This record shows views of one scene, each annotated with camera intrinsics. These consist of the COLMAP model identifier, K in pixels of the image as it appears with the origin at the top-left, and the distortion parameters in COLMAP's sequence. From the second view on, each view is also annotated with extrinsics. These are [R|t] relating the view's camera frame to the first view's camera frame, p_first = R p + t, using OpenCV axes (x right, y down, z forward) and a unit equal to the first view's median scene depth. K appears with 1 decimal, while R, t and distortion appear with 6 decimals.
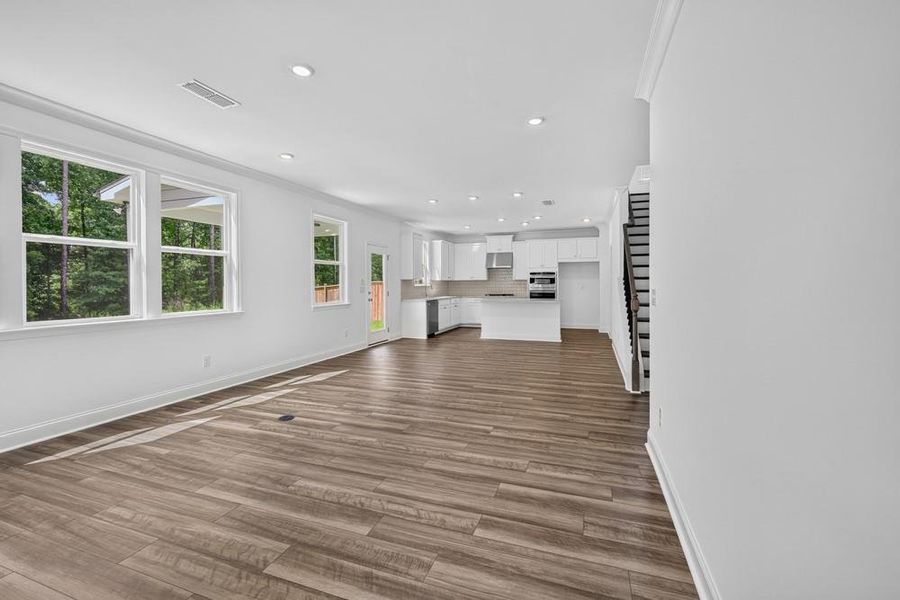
lens RADIAL K [[383.7, 0, 456.0], [0, 383.7, 281.8], [0, 0, 1]] dist [0.001898, -0.000410]
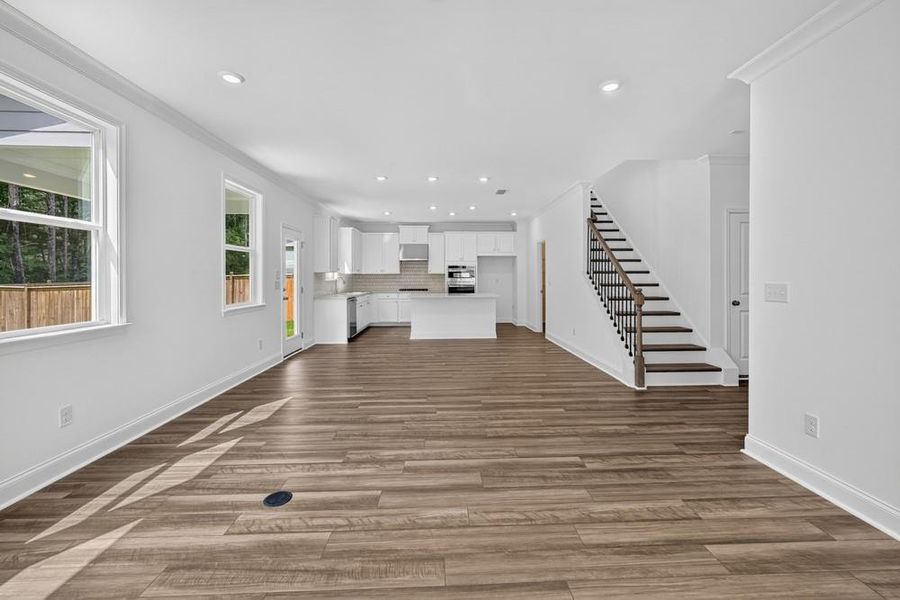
lens RADIAL K [[383.7, 0, 466.1], [0, 383.7, 274.9], [0, 0, 1]] dist [0.001898, -0.000410]
pose [[0.926212, 0.003387, 0.376989, -0.339068], [-0.002408, 0.999992, -0.003068, 0.001121], [-0.376996, 0.001934, 0.926213, 0.275537]]
